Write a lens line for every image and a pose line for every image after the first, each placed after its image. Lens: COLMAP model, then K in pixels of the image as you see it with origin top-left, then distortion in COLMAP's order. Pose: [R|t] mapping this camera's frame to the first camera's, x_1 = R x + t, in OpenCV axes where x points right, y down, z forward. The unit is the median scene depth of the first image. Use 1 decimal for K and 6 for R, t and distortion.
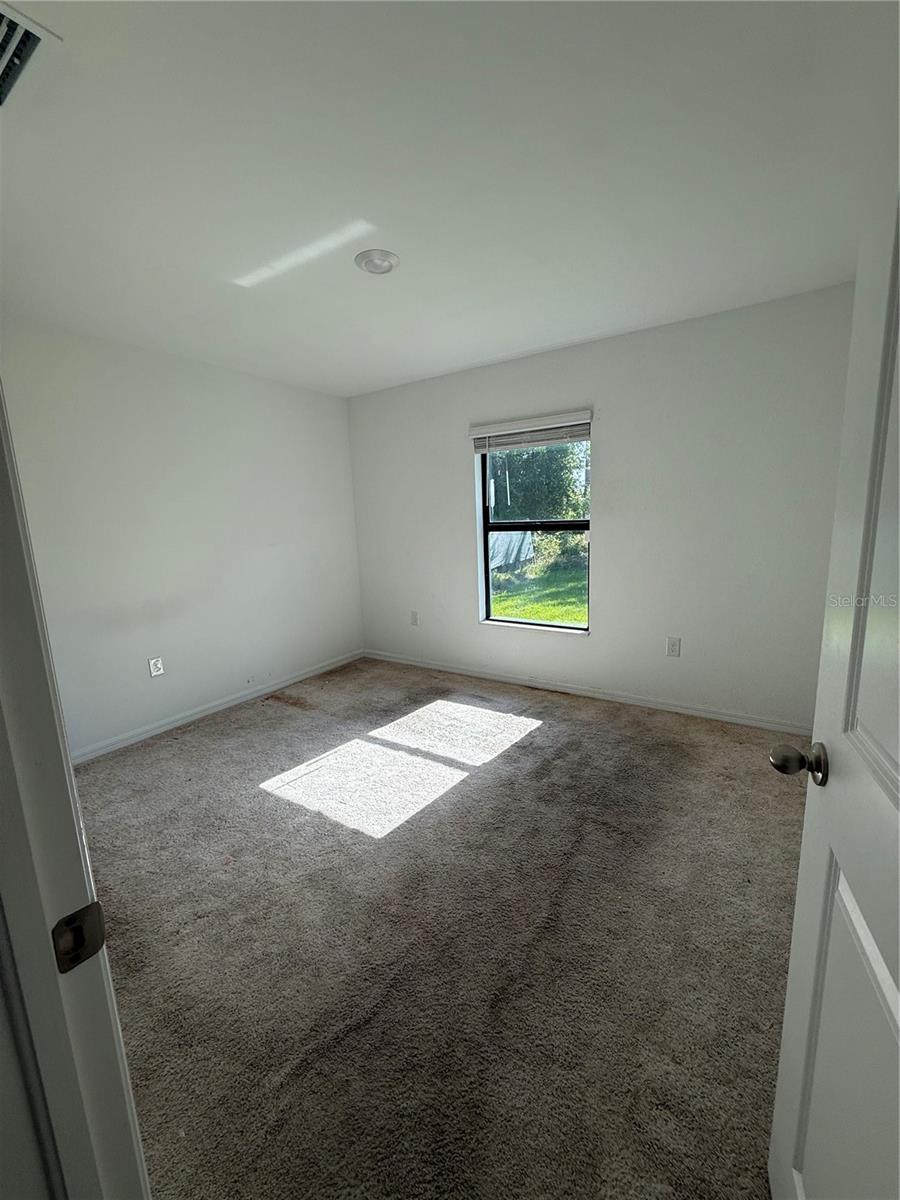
lens RADIAL K [[477.3, 0, 448.4], [0, 477.3, 591.9], [0, 0, 1]] dist [-0.001347, 0.000053]
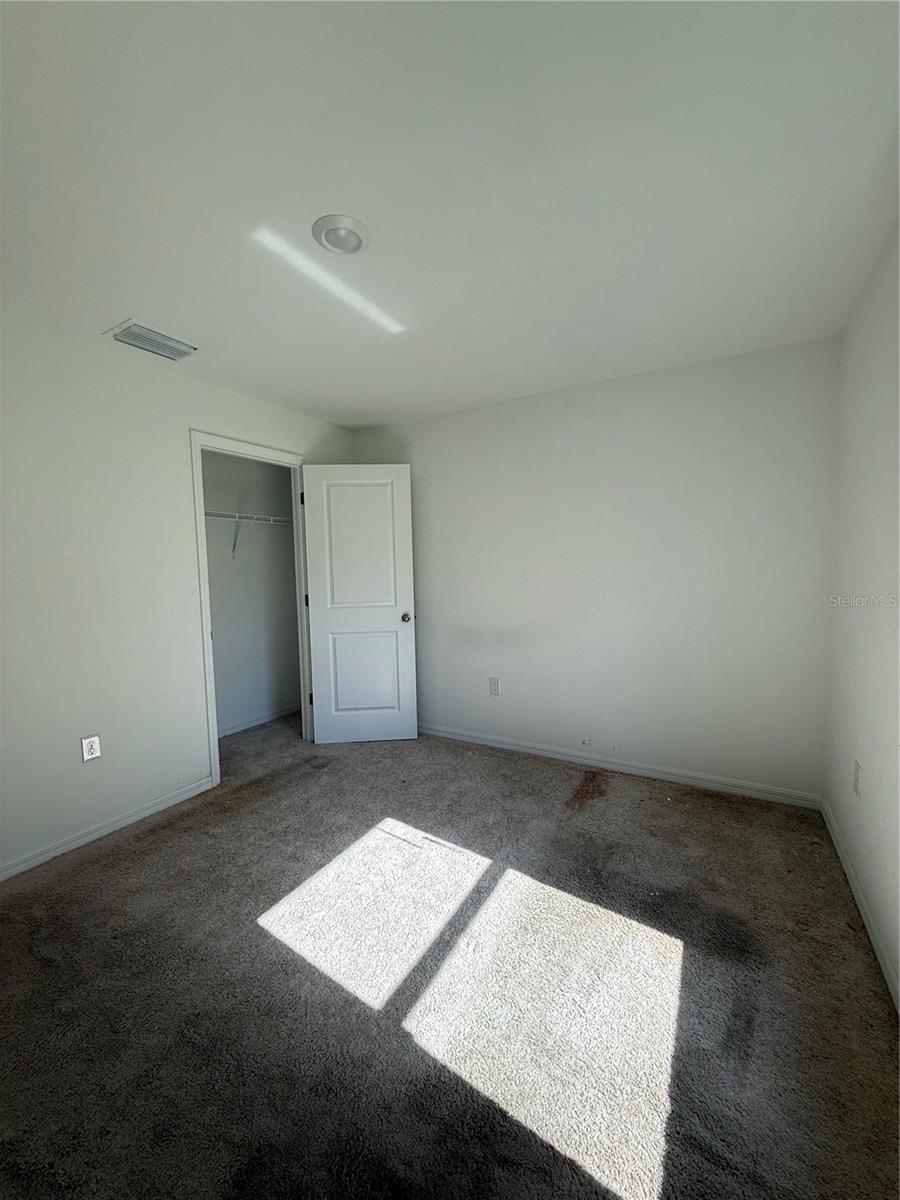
lens RADIAL K [[477.3, 0, 455.1], [0, 477.3, 596.9], [0, 0, 1]] dist [-0.001347, 0.000053]
pose [[0.060018, 0.105598, -0.992596, 0.414087], [-0.139002, 0.985584, 0.096448, -0.128765], [0.988472, 0.132184, 0.073831, 0.721508]]
